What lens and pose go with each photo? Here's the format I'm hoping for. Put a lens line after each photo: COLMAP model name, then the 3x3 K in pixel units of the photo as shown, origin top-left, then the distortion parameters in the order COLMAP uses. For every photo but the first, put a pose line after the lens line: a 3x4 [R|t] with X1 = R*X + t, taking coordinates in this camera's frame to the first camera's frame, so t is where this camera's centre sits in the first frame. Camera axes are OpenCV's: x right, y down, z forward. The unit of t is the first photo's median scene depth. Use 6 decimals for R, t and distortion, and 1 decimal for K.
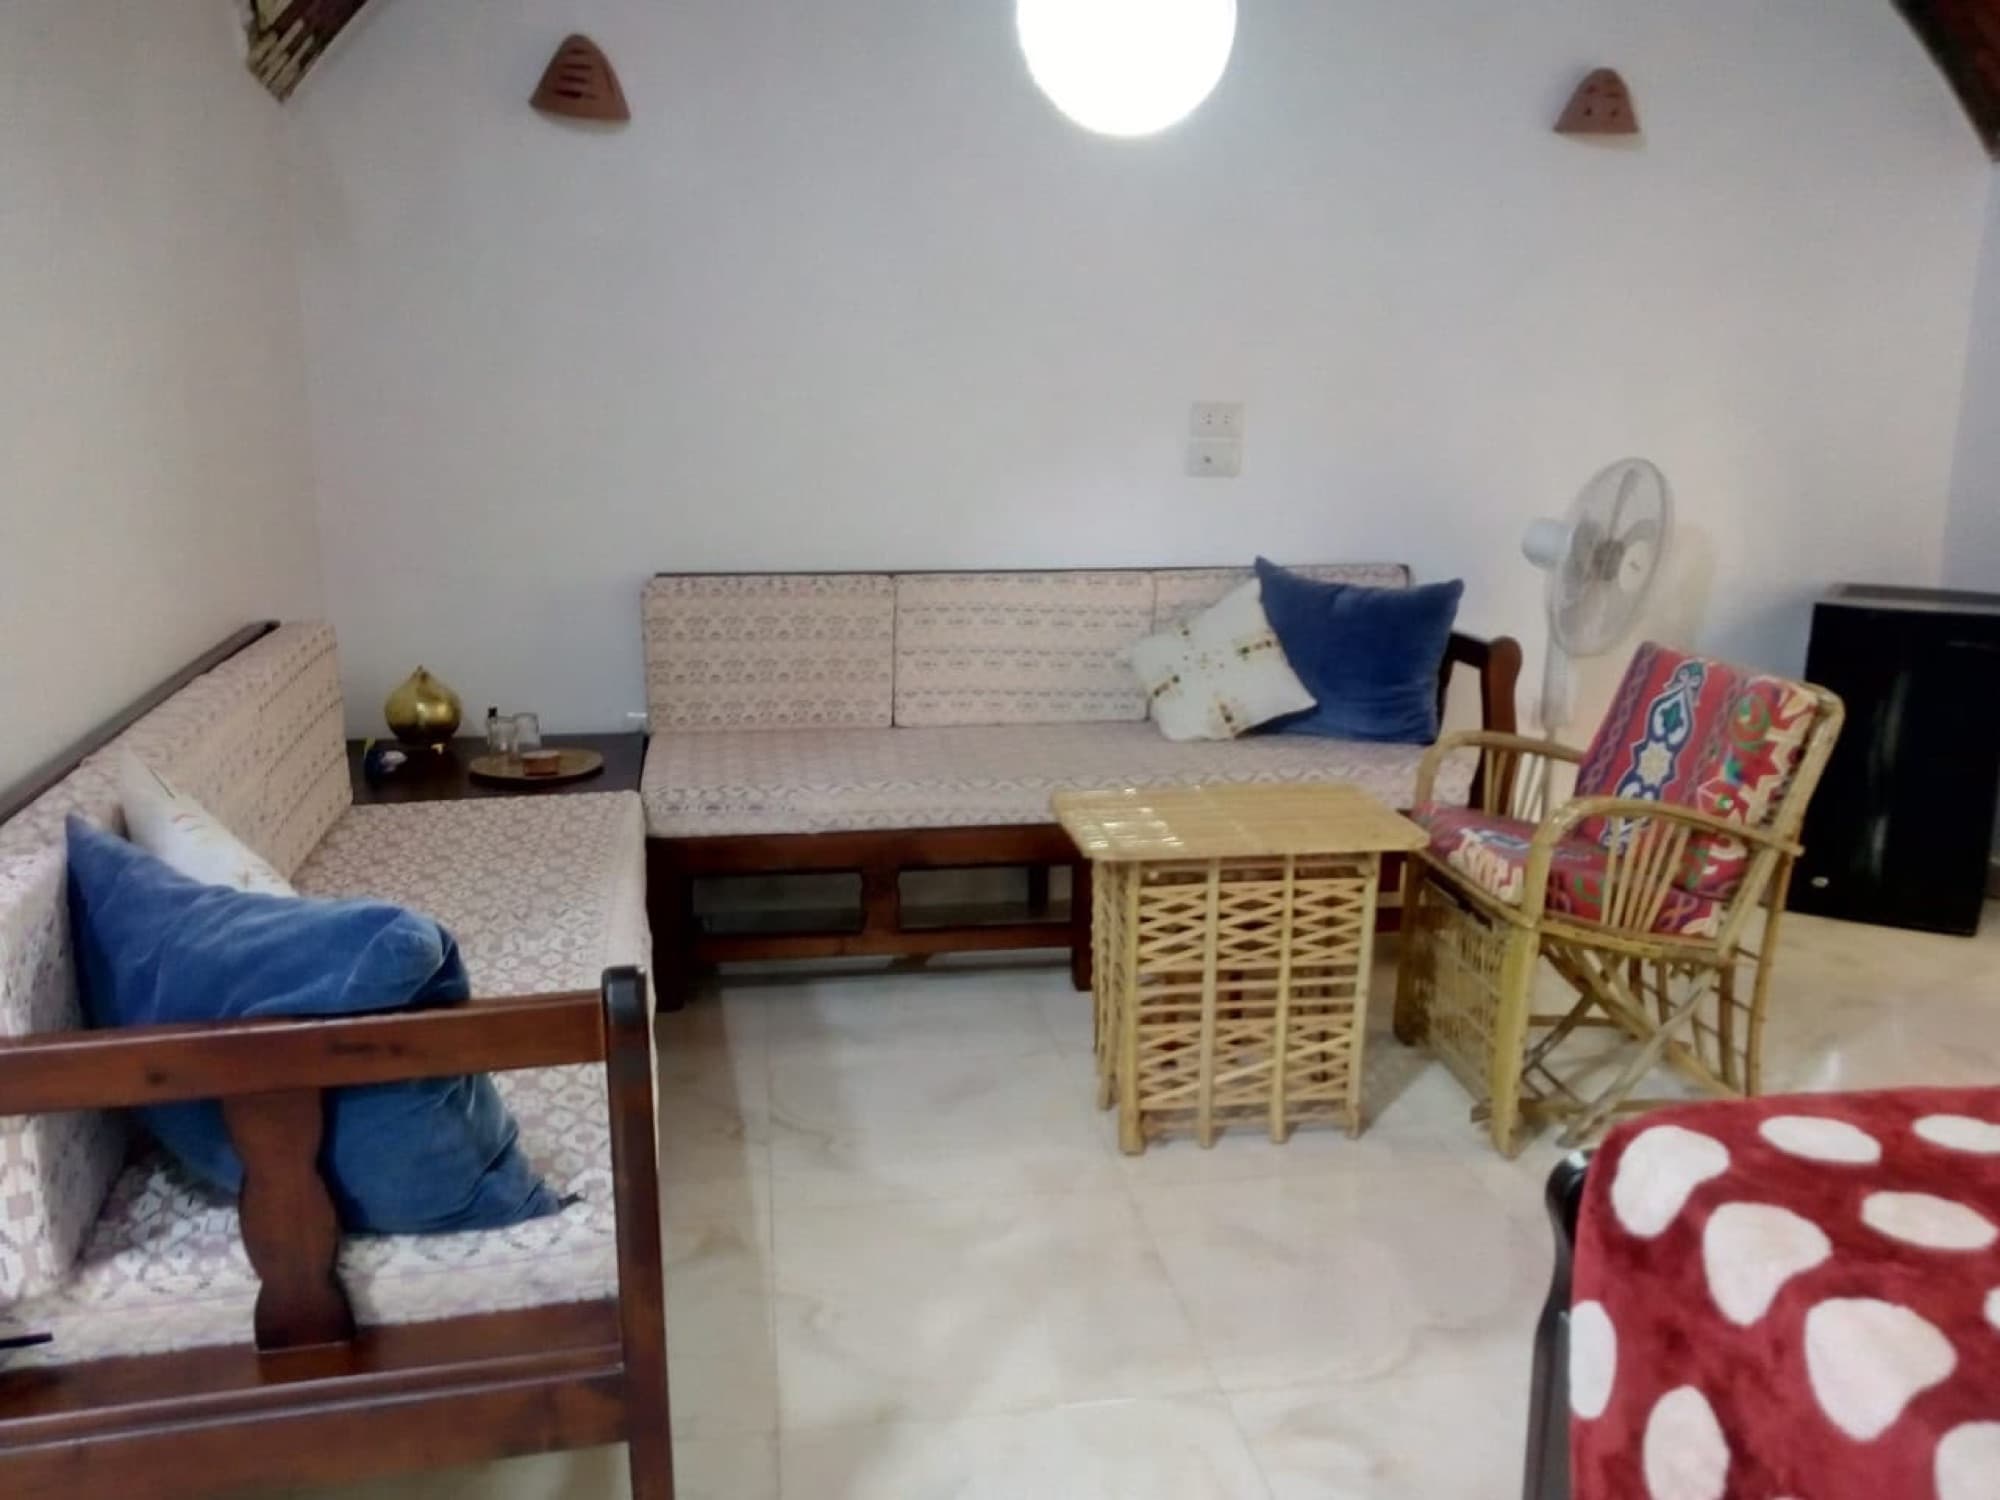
lens RADIAL K [[1673.2, 0, 1004.0], [0, 1673.2, 762.0], [0, 0, 1]] dist [0.087979, -0.143107]
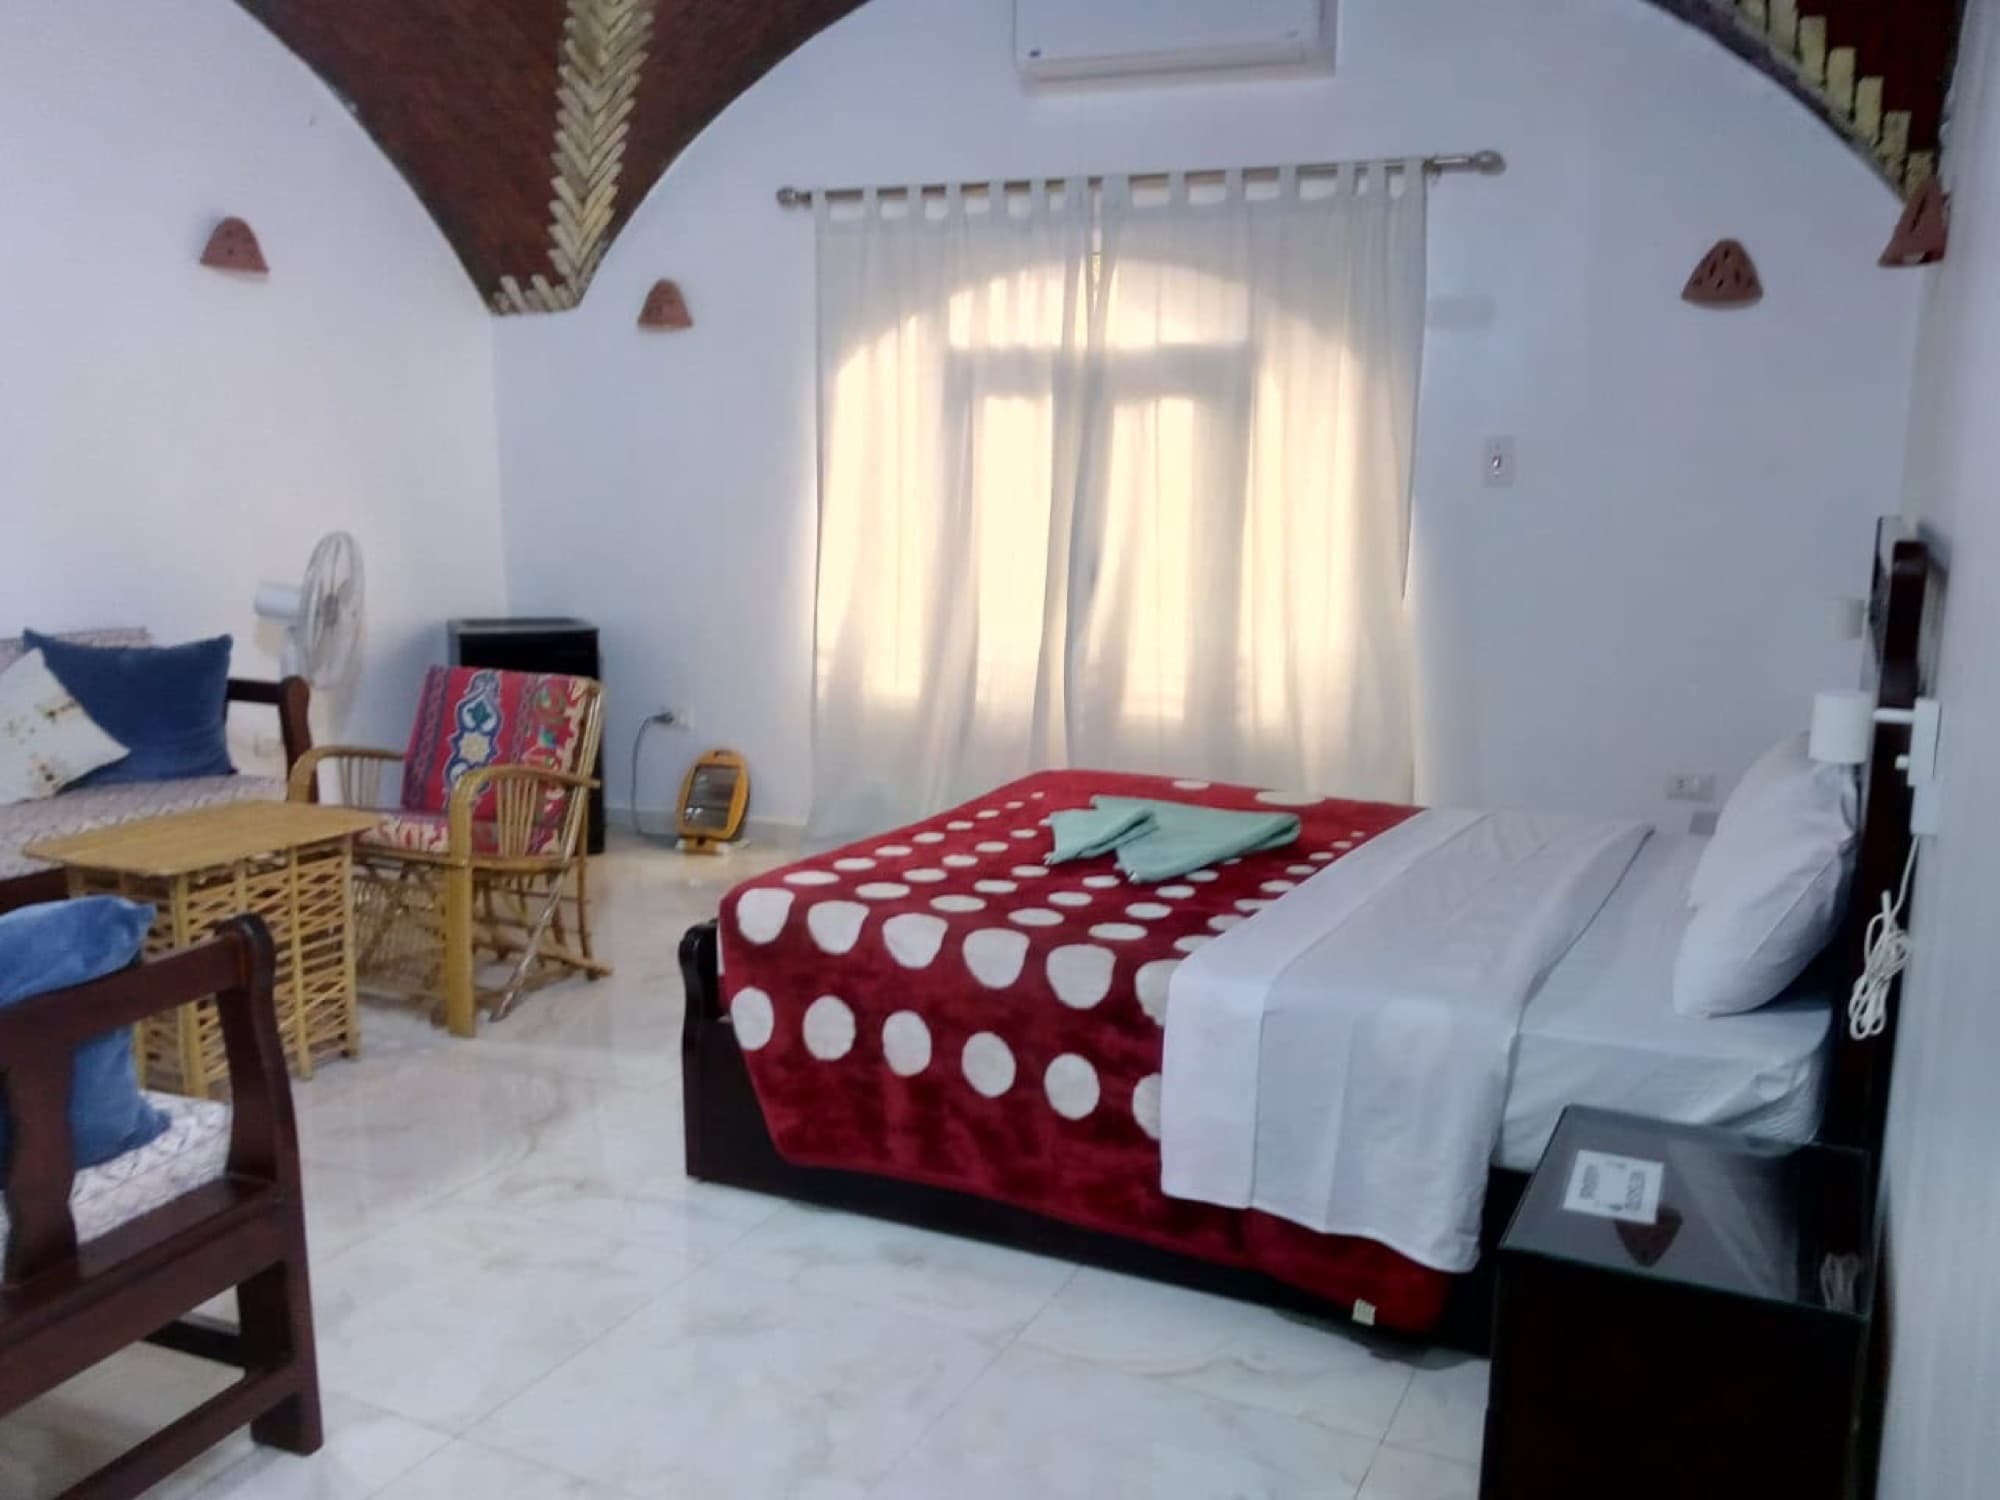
lens RADIAL K [[1673.2, 0, 1004.0], [0, 1673.2, 762.0], [0, 0, 1]] dist [0.087979, -0.143107]
pose [[0.573841, -0.138977, 0.807088, -0.525767], [0.170012, 0.984243, 0.048603, 0.021094], [-0.801126, 0.109324, 0.588427, -0.180506]]
